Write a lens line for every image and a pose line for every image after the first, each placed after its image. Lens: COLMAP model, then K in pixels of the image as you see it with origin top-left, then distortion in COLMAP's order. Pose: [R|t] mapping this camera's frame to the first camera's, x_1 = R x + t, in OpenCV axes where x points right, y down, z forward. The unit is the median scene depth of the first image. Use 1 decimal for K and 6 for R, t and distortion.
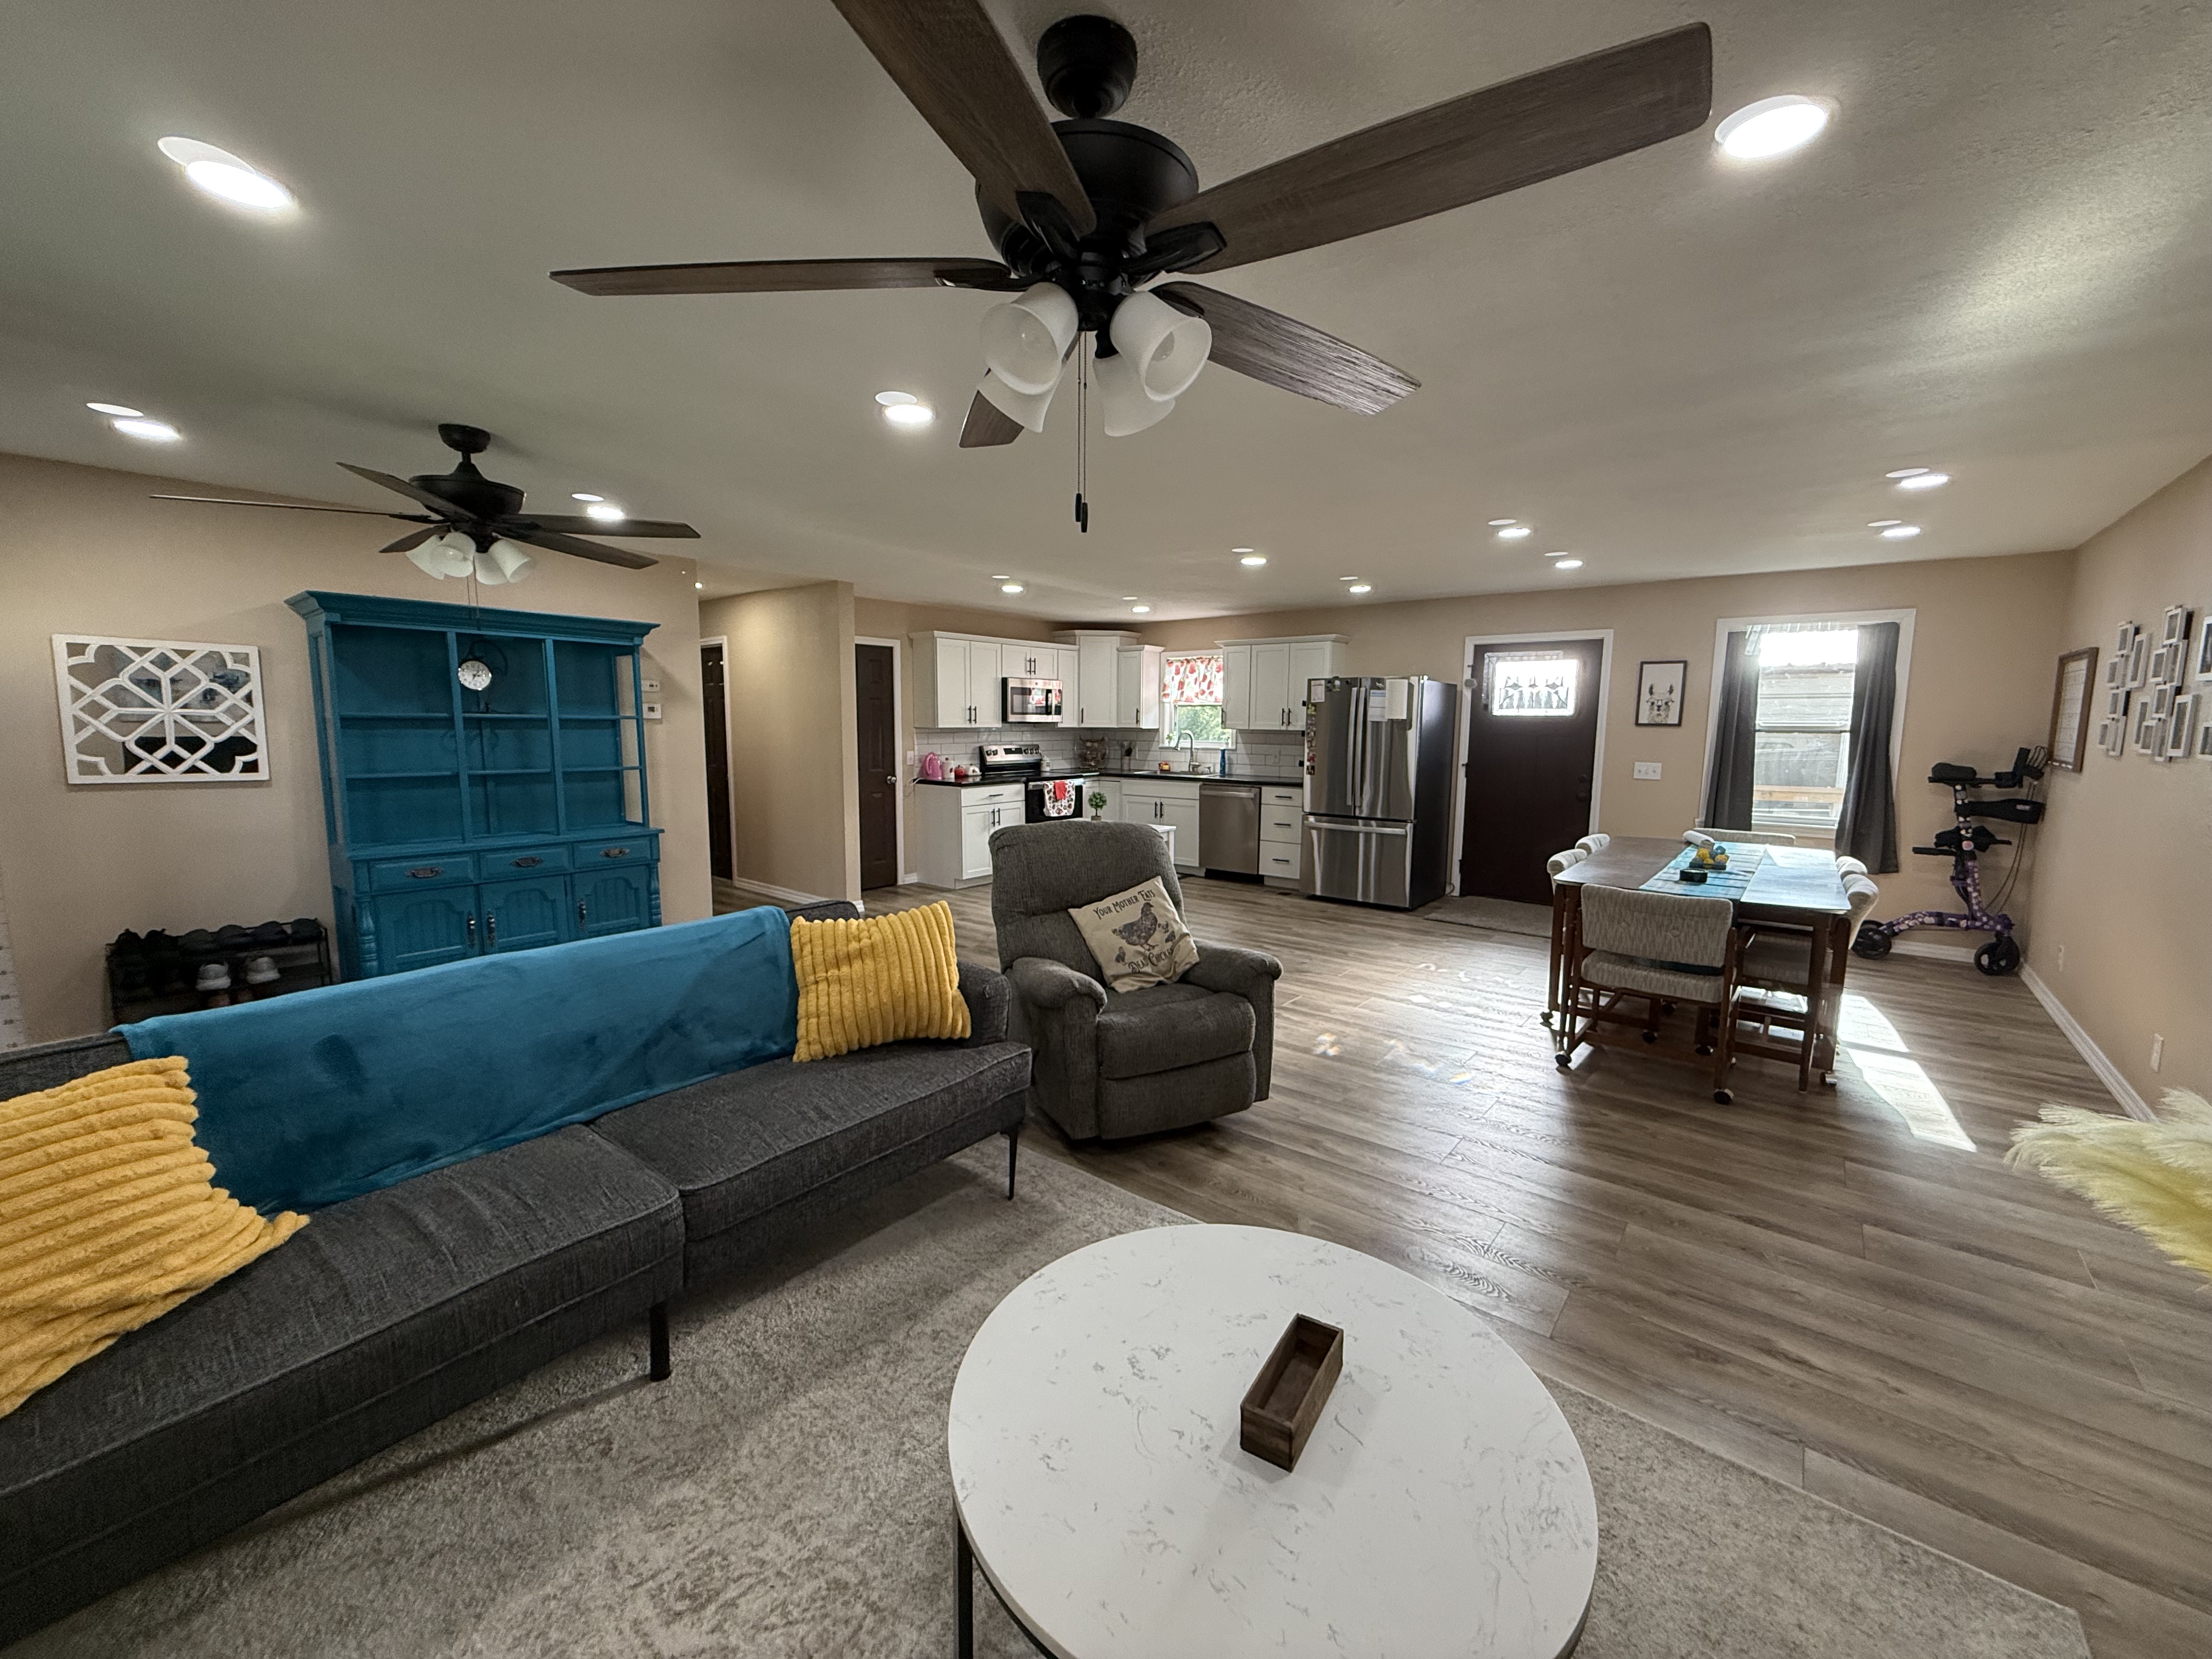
lens RADIAL K [[880.3, 0, 1099.0], [0, 880.3, 828.8], [0, 0, 1]] dist [0.000084, 0.000314]
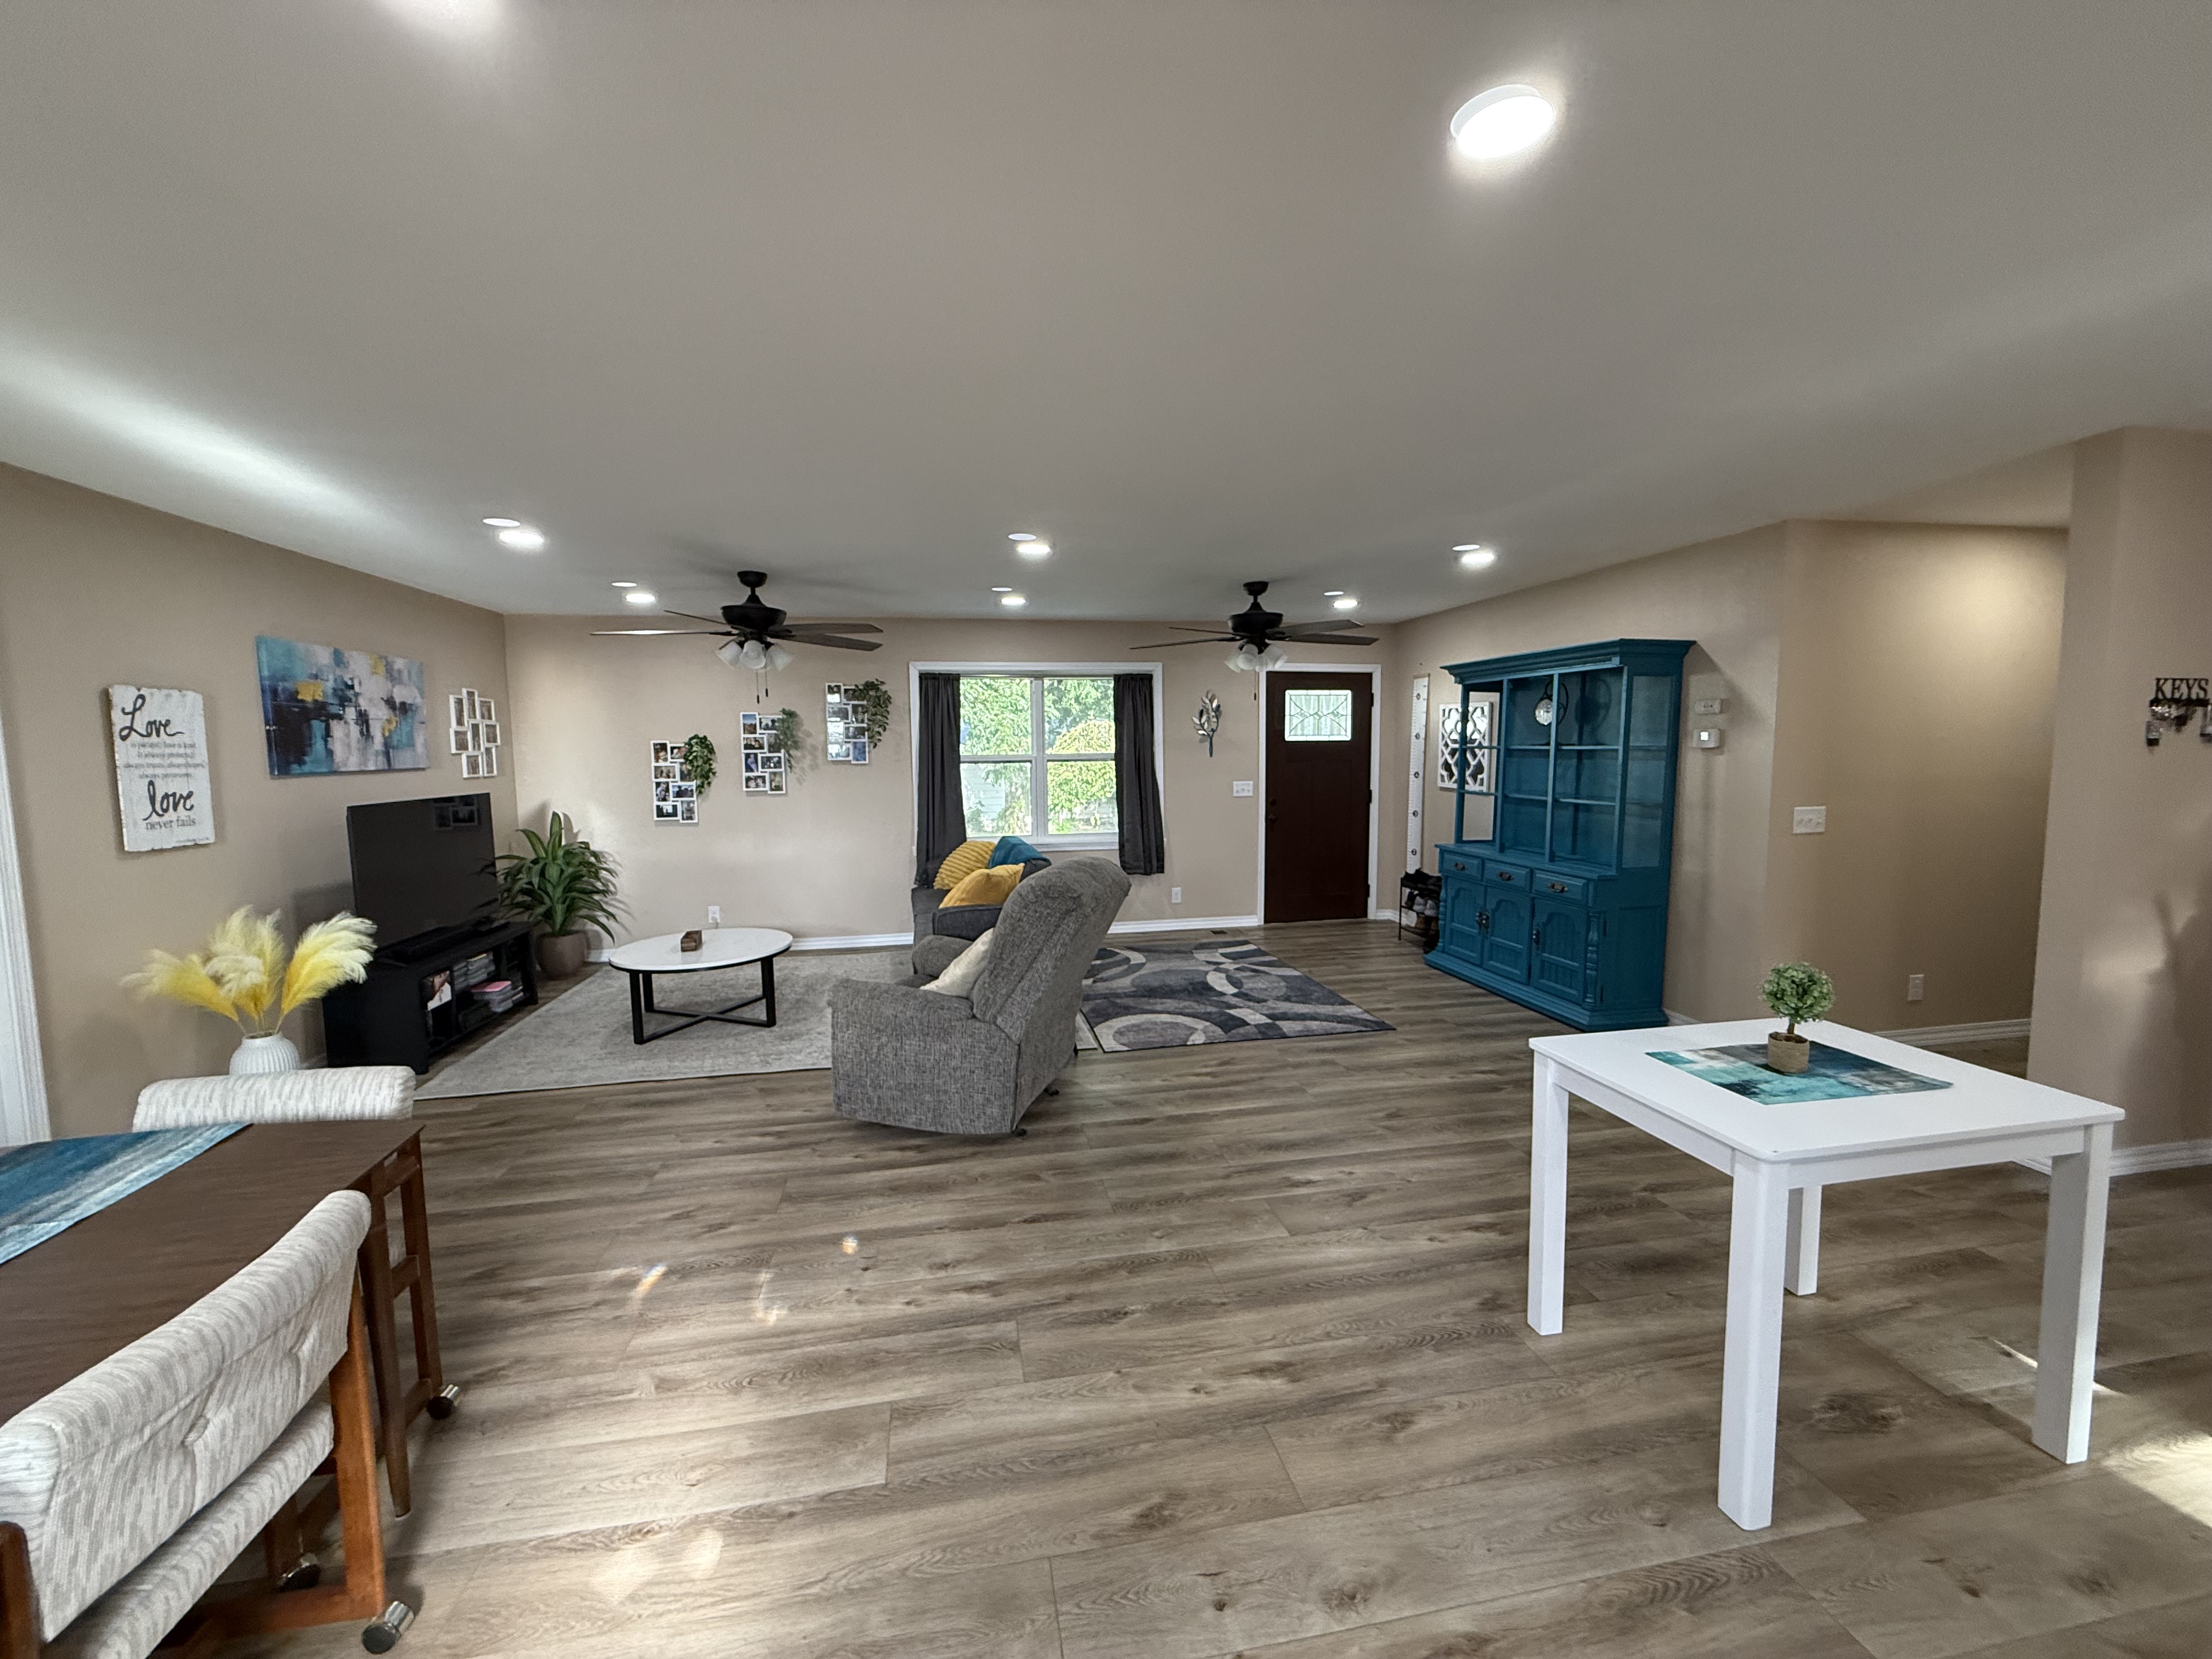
lens RADIAL K [[880.3, 0, 1099.5], [0, 880.3, 827.9], [0, 0, 1]] dist [0.000084, 0.000314]
pose [[-0.647256, 0.069935, -0.759058, 0.616494], [-0.084574, 0.983046, 0.162689, -0.186137], [0.757566, 0.169498, -0.630368, 1.490564]]
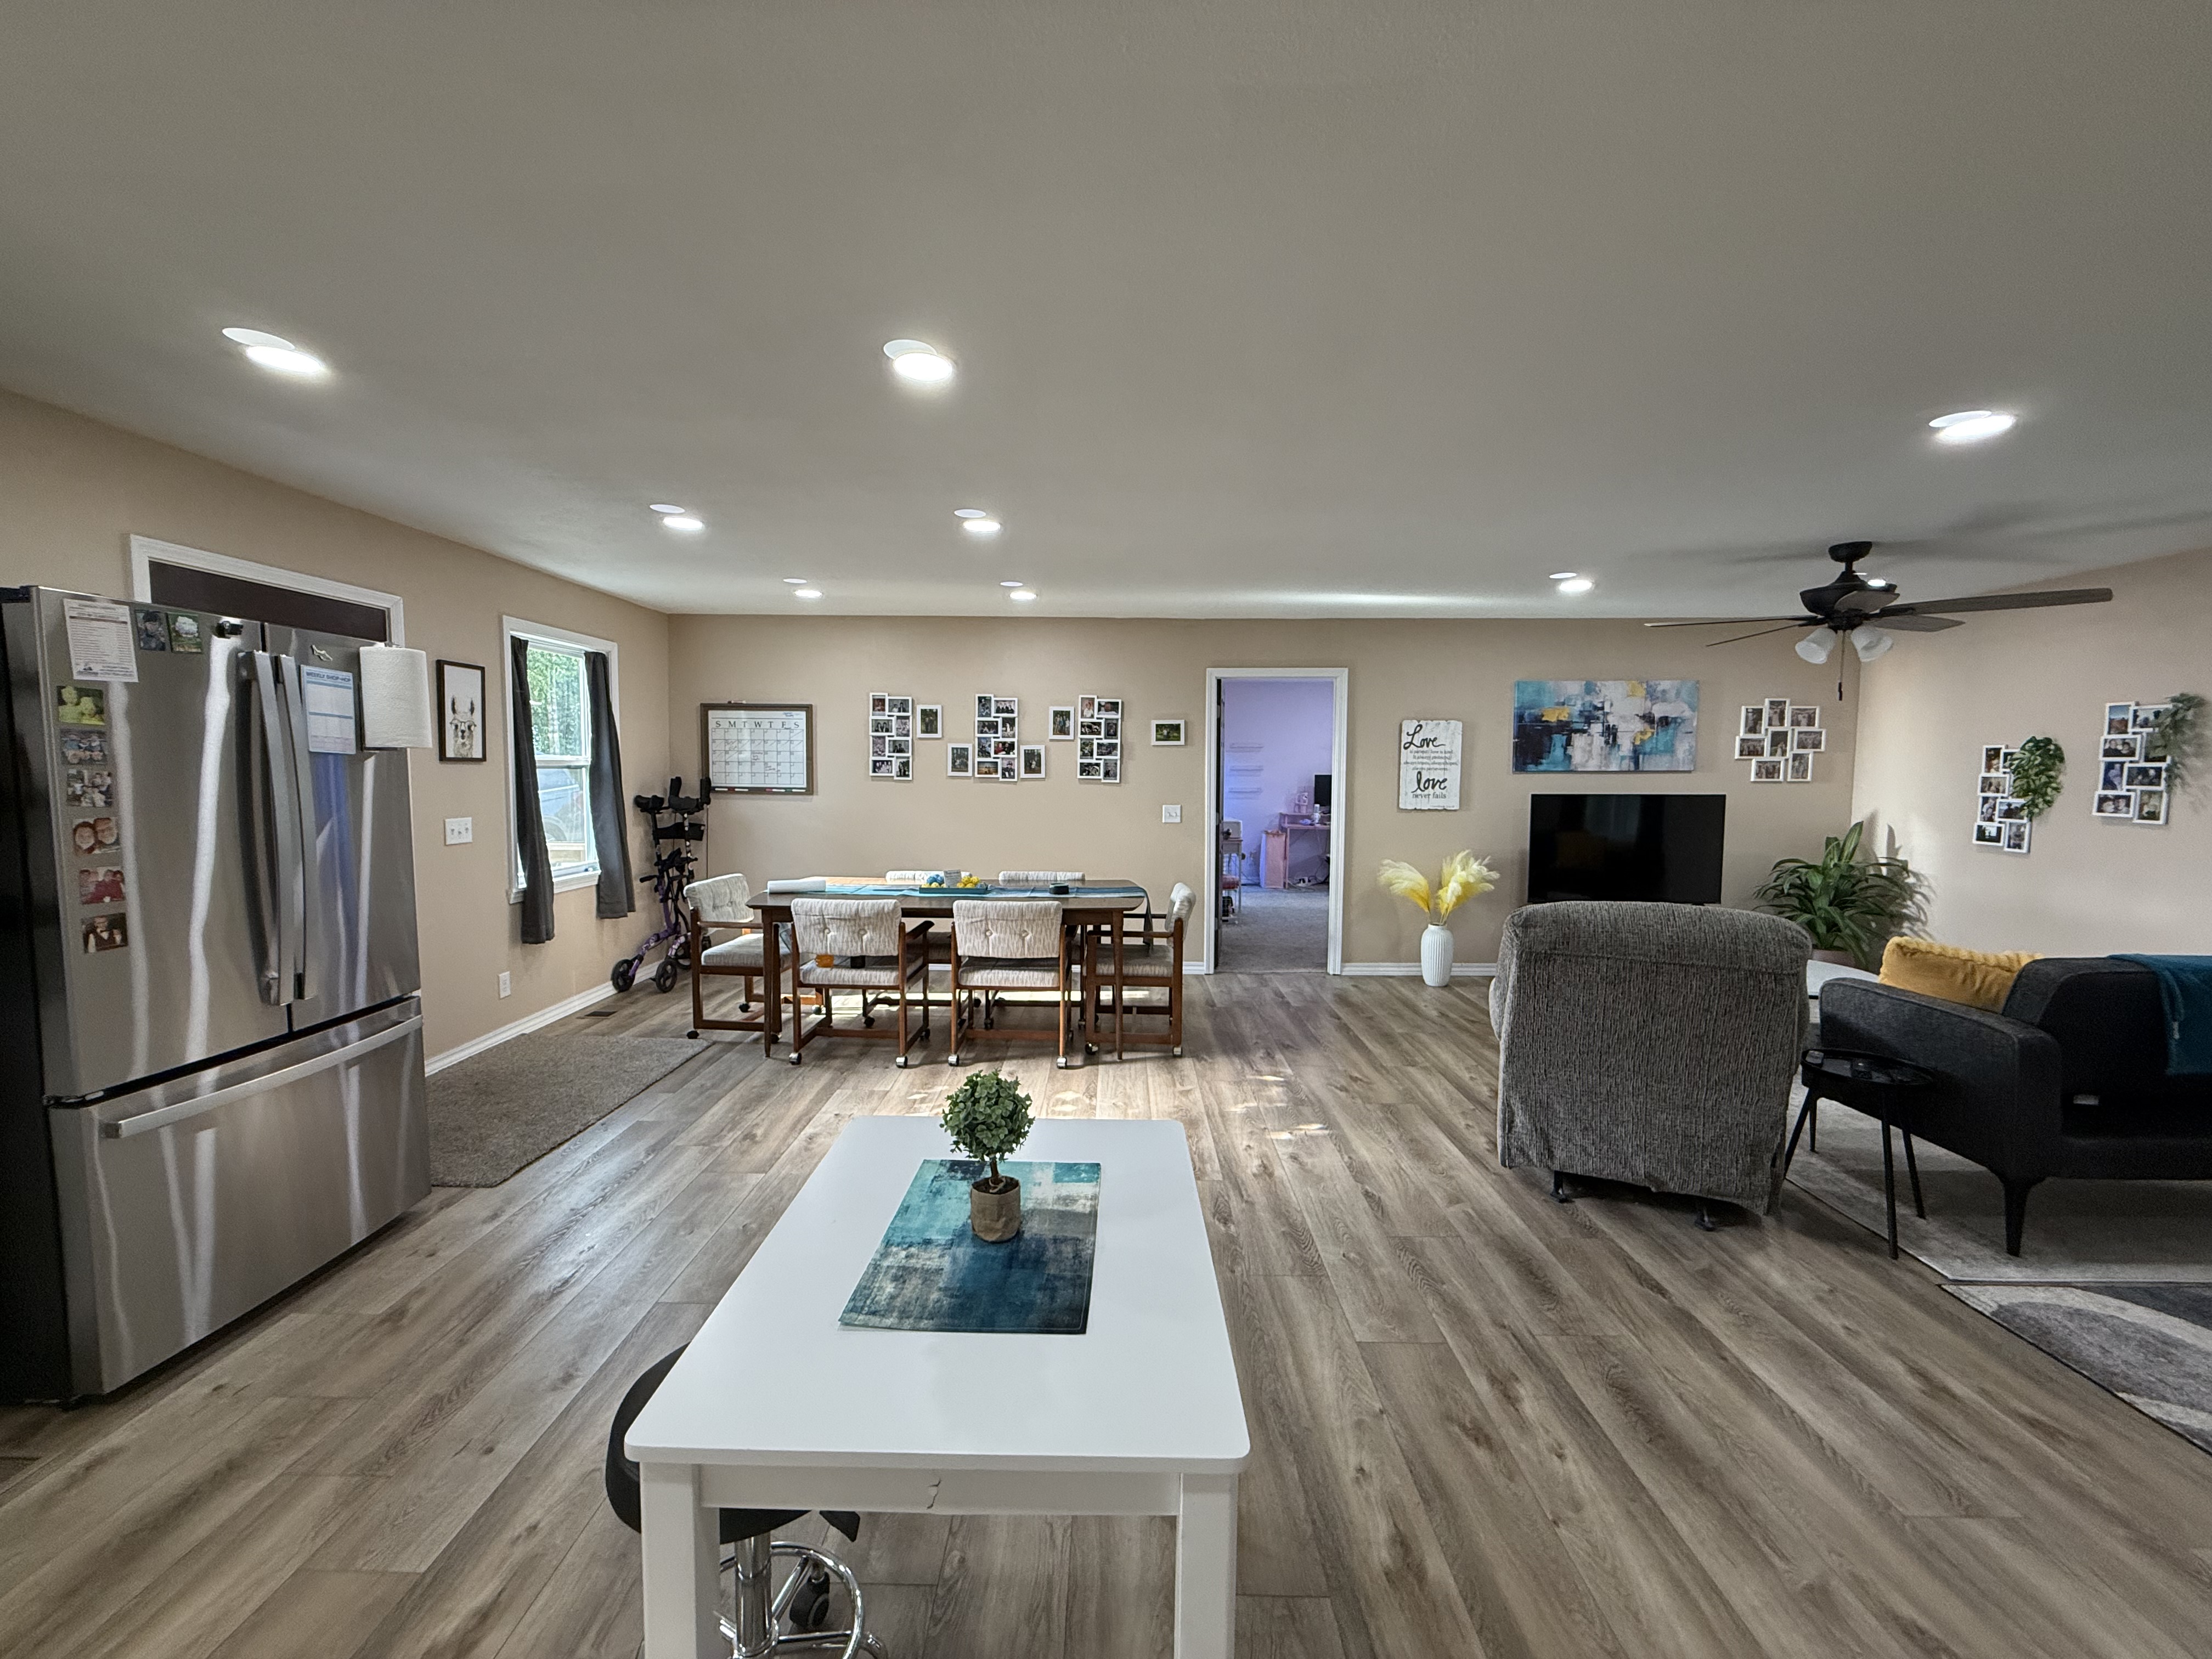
lens RADIAL K [[880.3, 0, 1100.0], [0, 880.3, 828.9], [0, 0, 1]] dist [0.000084, 0.000314]
pose [[-0.618392, -0.067389, 0.782975, -0.280295], [0.086644, 0.984396, 0.153155, -0.201159], [-0.781079, 0.162550, -0.602904, 1.639805]]
